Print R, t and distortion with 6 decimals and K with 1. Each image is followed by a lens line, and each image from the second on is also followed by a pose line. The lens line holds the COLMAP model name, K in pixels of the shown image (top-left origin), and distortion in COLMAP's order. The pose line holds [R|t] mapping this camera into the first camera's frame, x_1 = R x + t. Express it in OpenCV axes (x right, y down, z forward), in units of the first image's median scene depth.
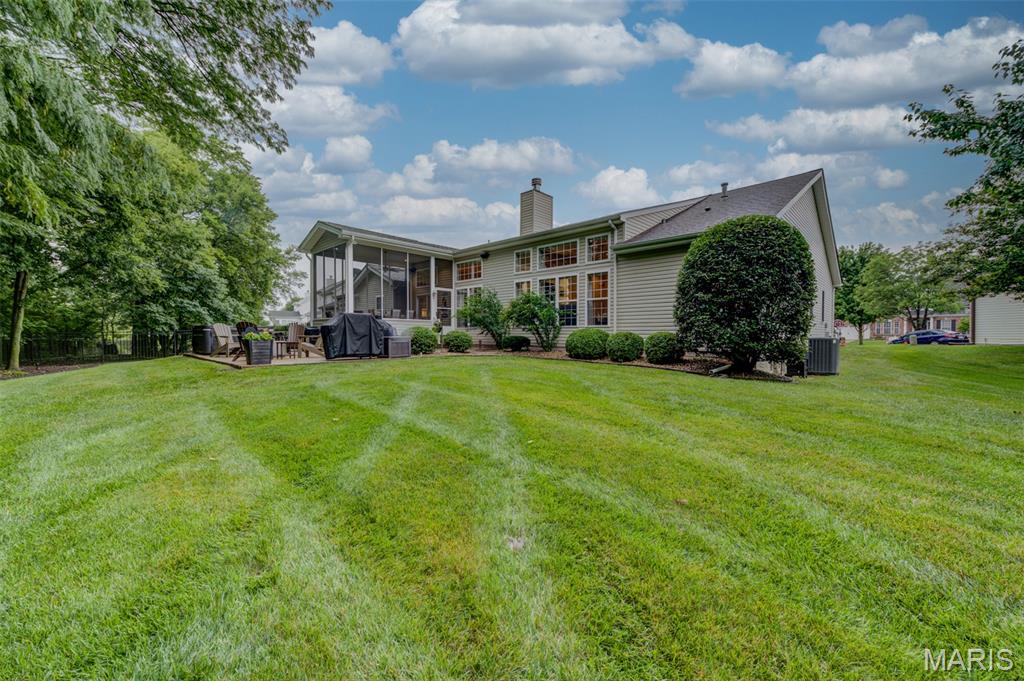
lens RADIAL K [[409.3, 0, 512.0], [0, 409.3, 340.5], [0, 0, 1]] dist [0.019023, 0.000002]
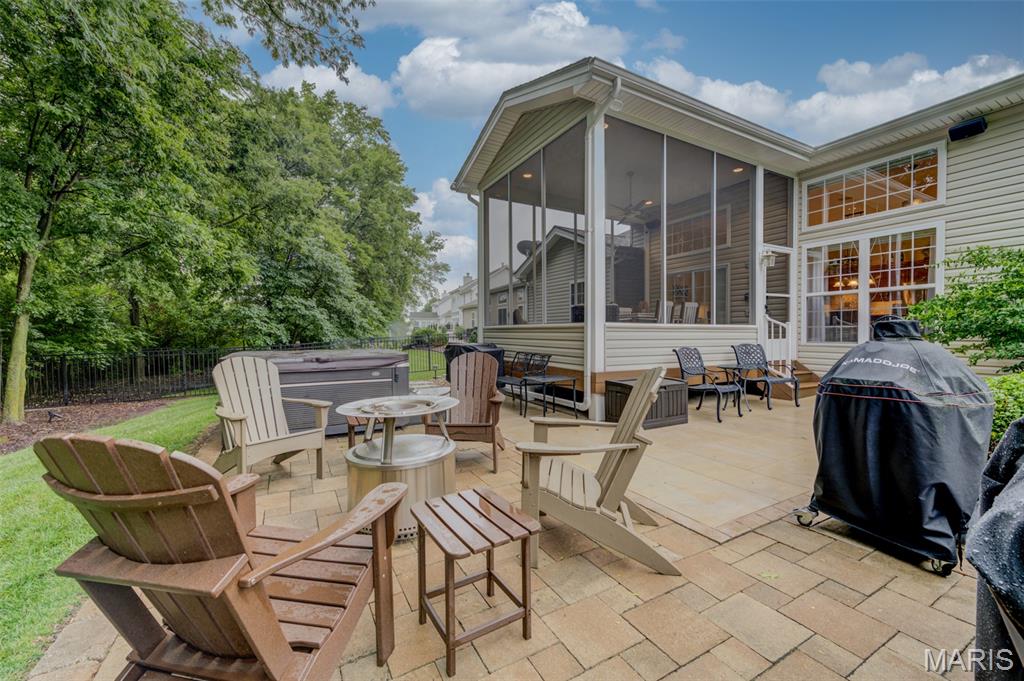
lens RADIAL K [[409.3, 0, 512.0], [0, 409.3, 340.5], [0, 0, 1]] dist [0.019023, 0.000002]
pose [[0.958051, -0.003232, -0.286580, -0.282243], [0.004938, 0.999974, 0.005230, -0.034009], [0.286556, -0.006426, 0.958042, 0.492424]]
